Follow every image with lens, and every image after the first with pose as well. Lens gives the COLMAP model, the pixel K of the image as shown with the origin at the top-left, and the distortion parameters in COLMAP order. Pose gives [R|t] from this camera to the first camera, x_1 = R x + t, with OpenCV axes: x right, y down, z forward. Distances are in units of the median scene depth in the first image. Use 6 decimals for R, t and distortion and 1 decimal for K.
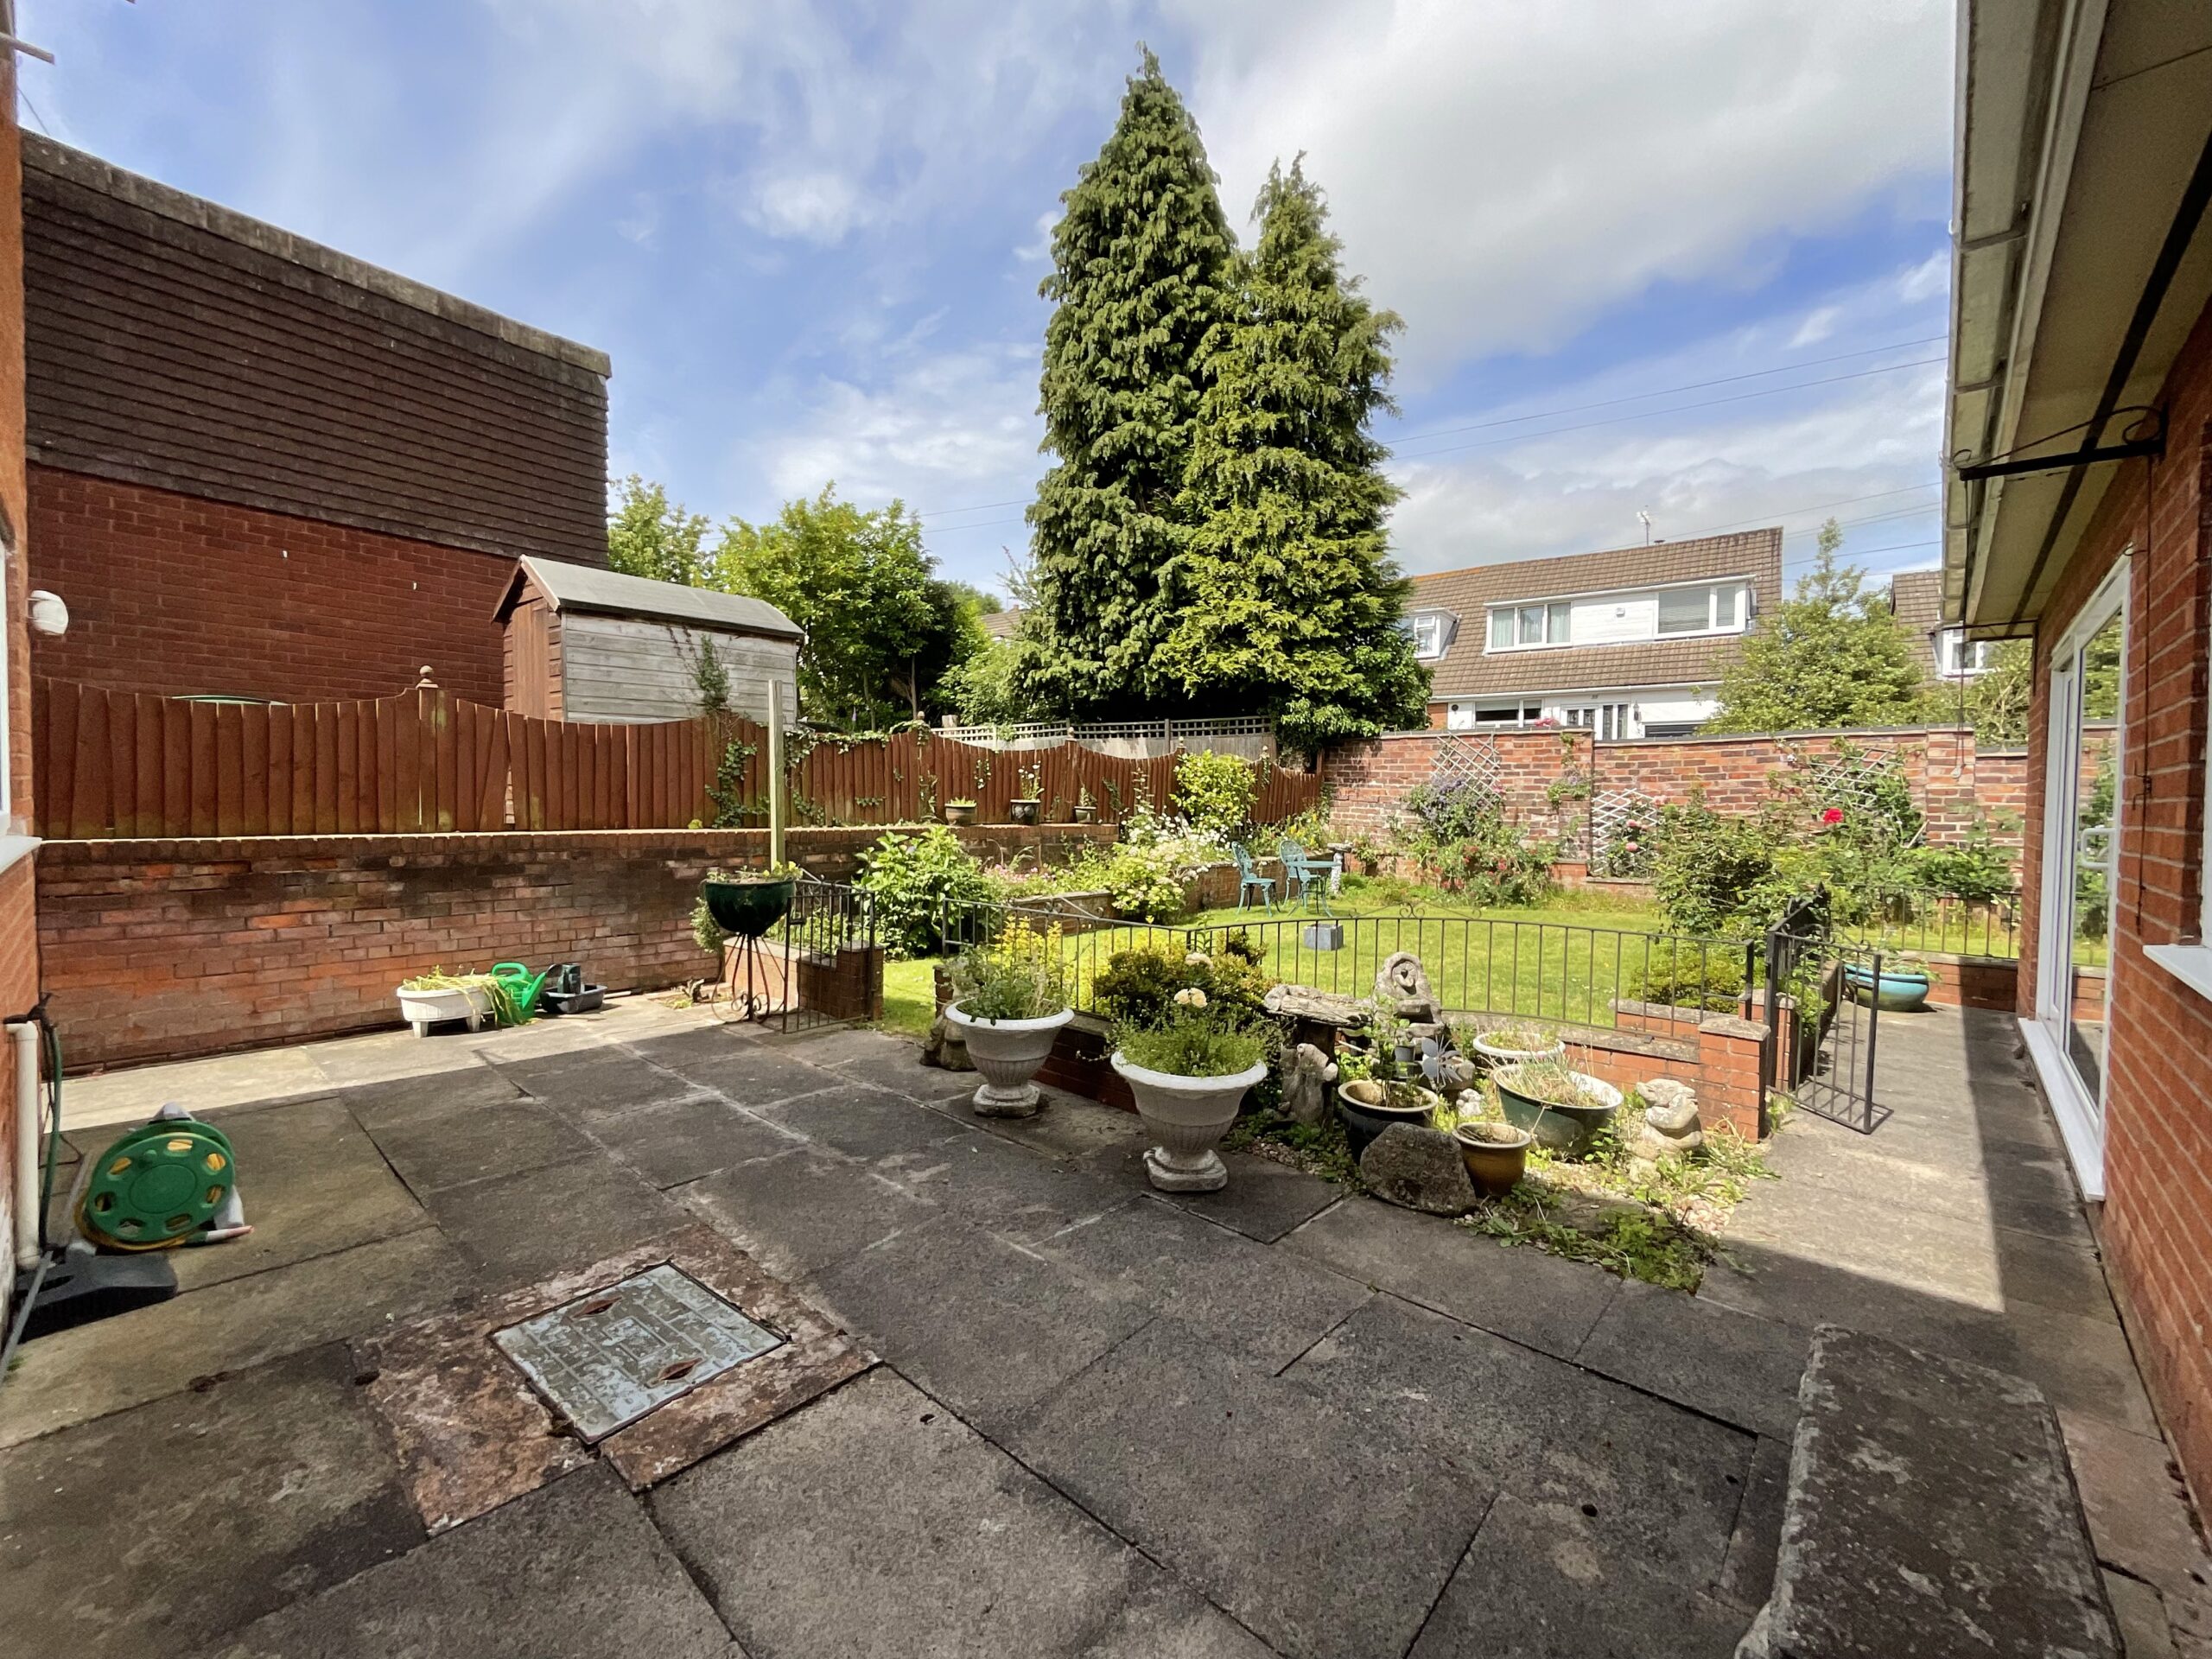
lens RADIAL K [[901.6, 0, 1105.3], [0, 901.6, 824.3], [0, 0, 1]] dist [-0.005084, 0.000931]
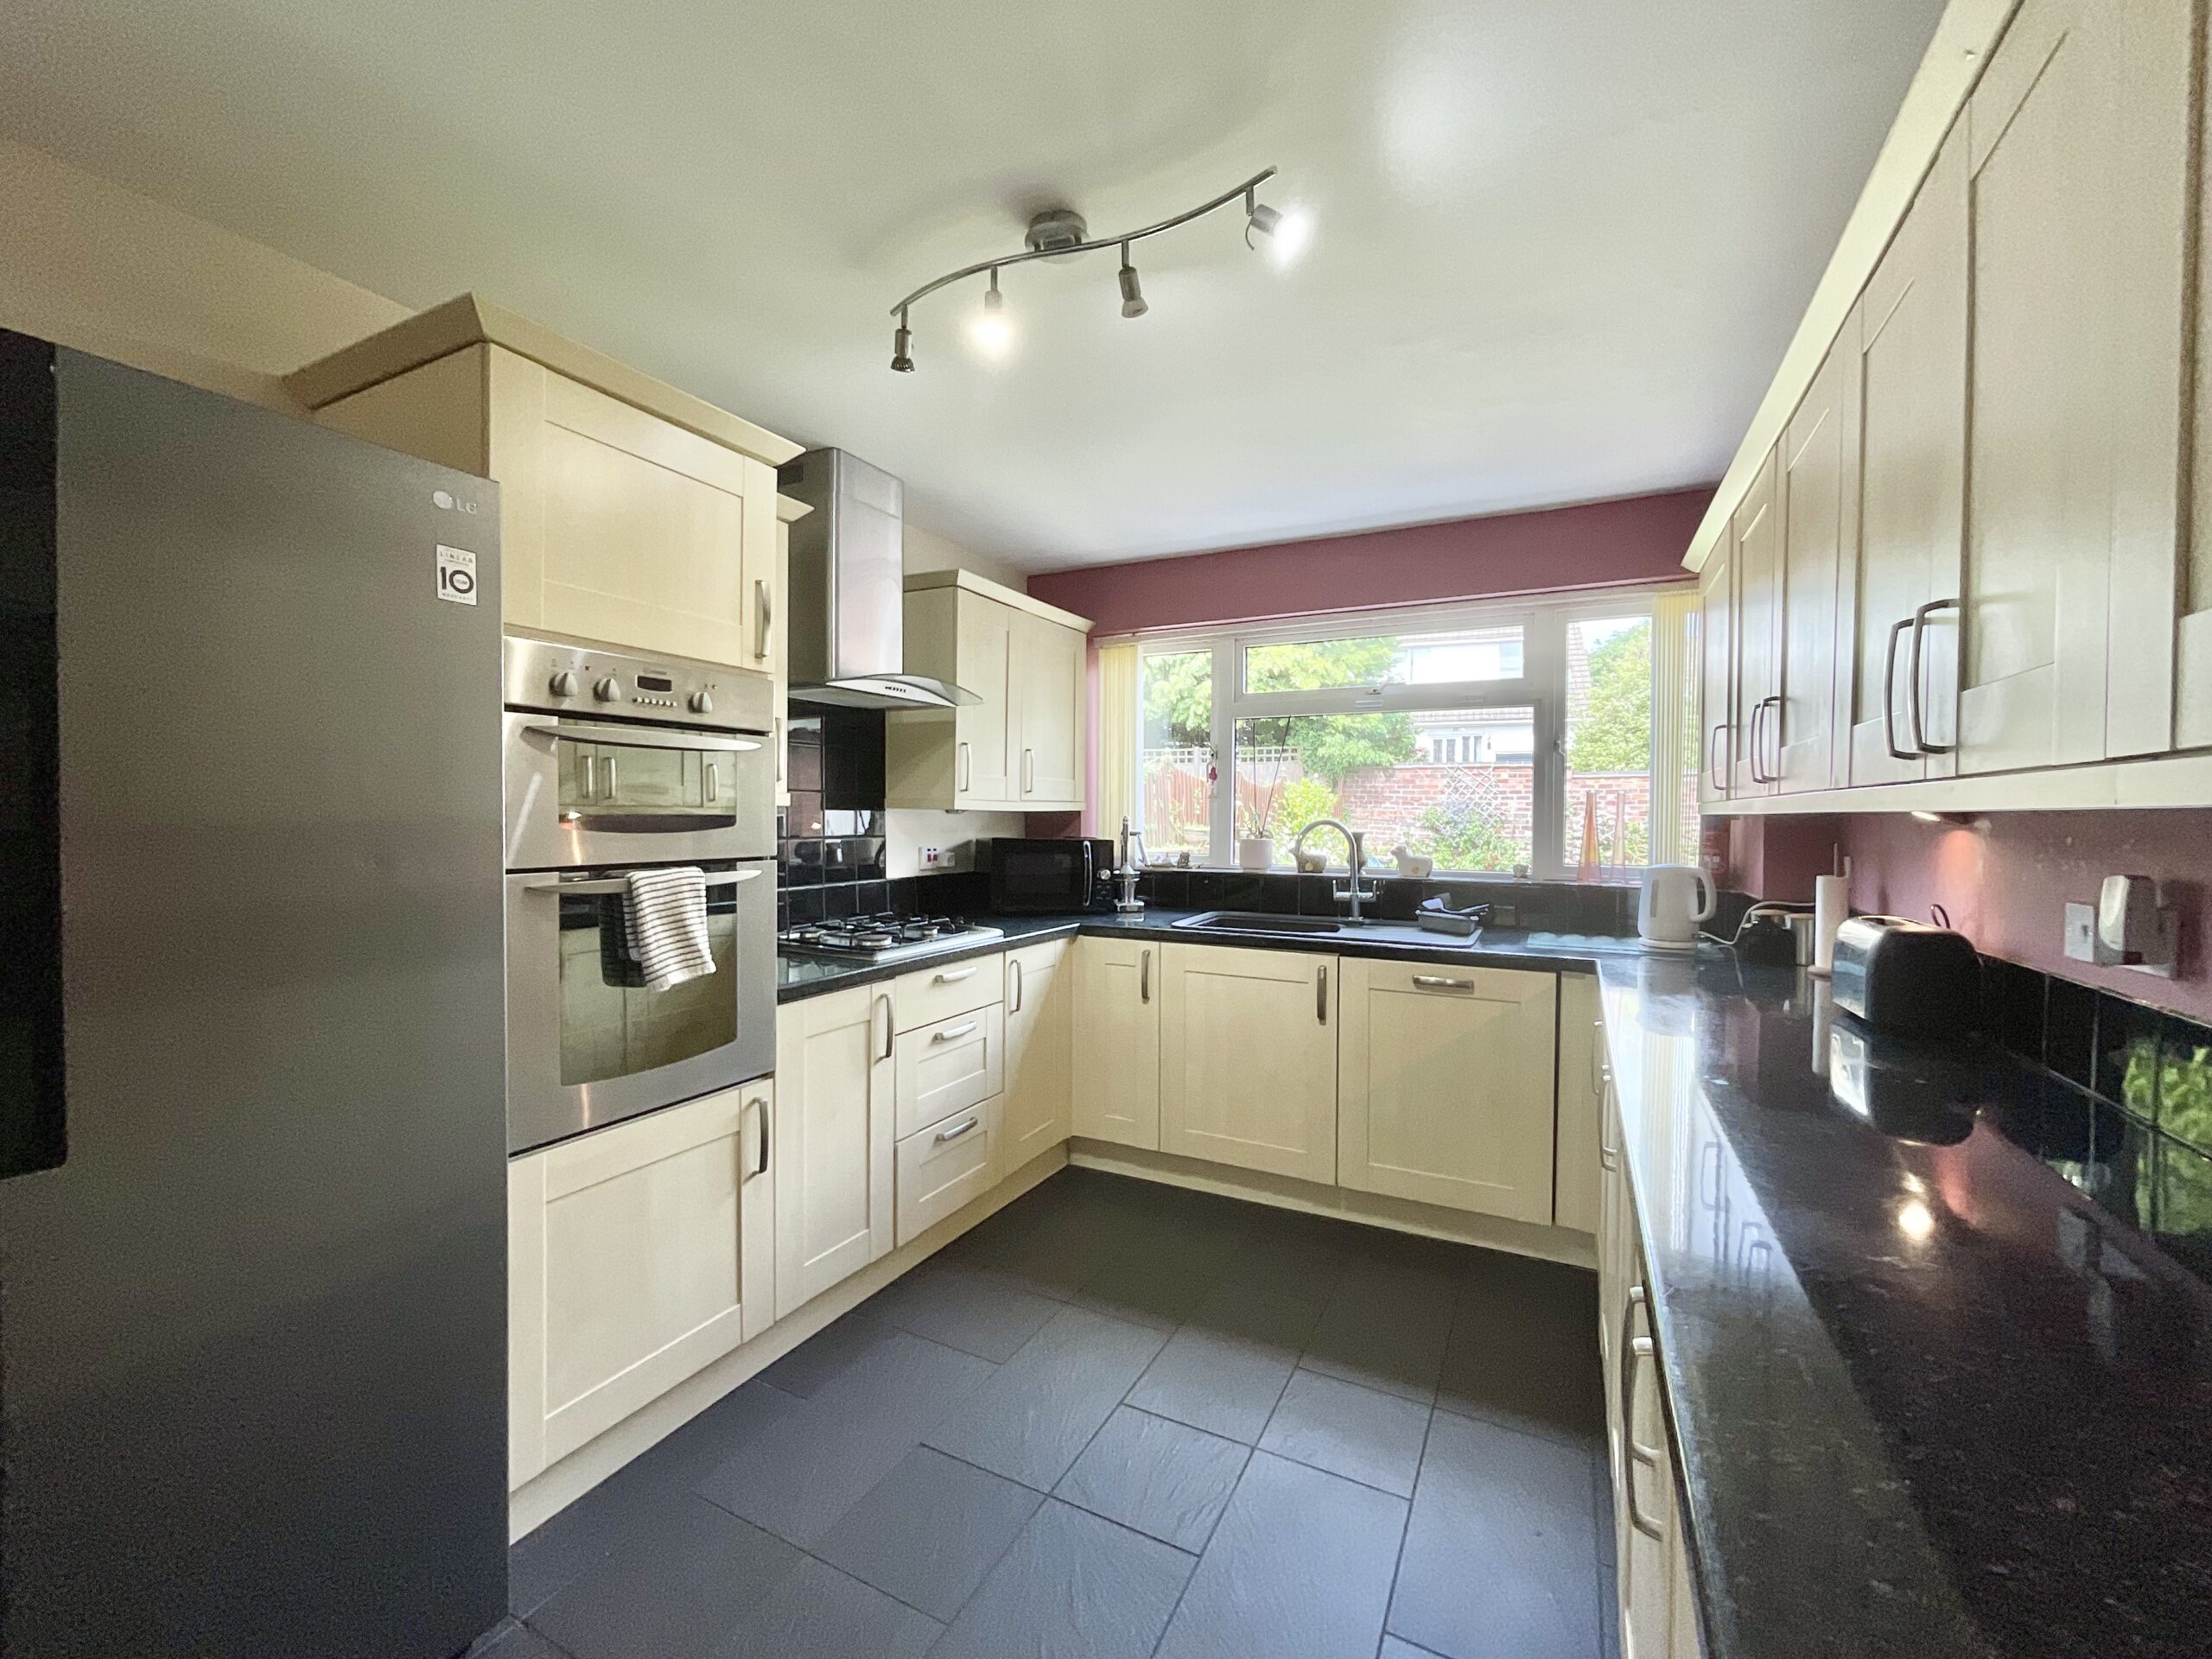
lens RADIAL K [[901.6, 0, 1116.1], [0, 901.6, 831.2], [0, 0, 1]] dist [-0.005084, 0.000931]
pose [[0.962891, -0.011686, 0.269639, -0.543344], [0.013538, 0.999896, -0.005009, -0.014191], [-0.269552, 0.008474, 0.962949, -0.081165]]
